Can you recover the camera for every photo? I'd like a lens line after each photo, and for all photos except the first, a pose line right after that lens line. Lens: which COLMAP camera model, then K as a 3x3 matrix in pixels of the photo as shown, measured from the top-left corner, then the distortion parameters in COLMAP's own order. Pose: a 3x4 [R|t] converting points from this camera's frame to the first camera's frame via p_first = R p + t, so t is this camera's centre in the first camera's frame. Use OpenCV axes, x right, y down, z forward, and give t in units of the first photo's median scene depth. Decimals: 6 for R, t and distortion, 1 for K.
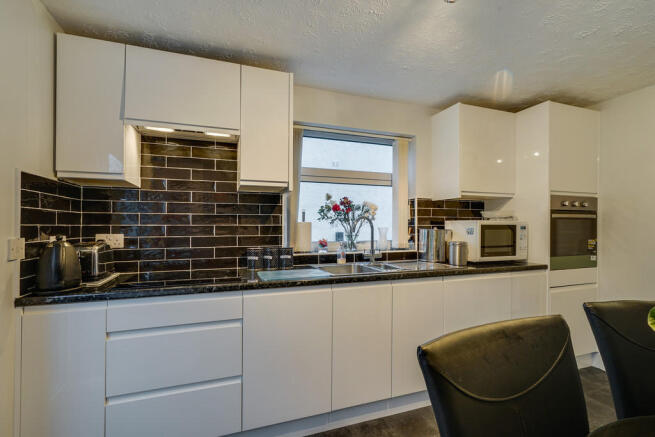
lens RADIAL K [[296.5, 0, 327.8], [0, 296.5, 221.3], [0, 0, 1]] dist [0.000389, 0.000728]
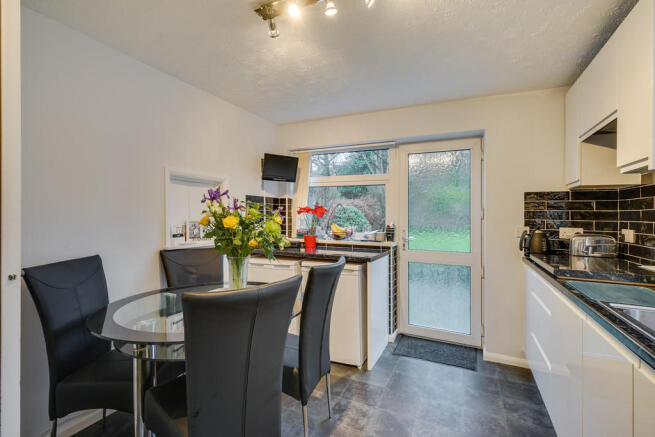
lens RADIAL K [[296.5, 0, 327.0], [0, 296.5, 213.7], [0, 0, 1]] dist [0.000389, 0.000728]
pose [[-0.712546, -0.018137, -0.701391, 0.665531], [-0.014766, 0.999832, -0.010854, 0.007485], [0.701470, 0.002623, -0.712694, 0.768090]]
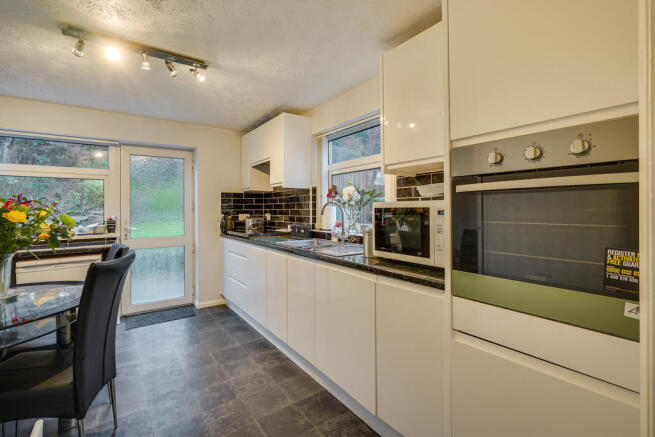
lens RADIAL K [[296.5, 0, 328.9], [0, 296.5, 205.7], [0, 0, 1]] dist [0.000389, 0.000728]
pose [[0.274312, -0.017667, -0.961478, 1.161134], [0.011524, 0.999820, -0.015084, 0.015327], [0.961572, -0.006943, 0.274466, 0.638874]]
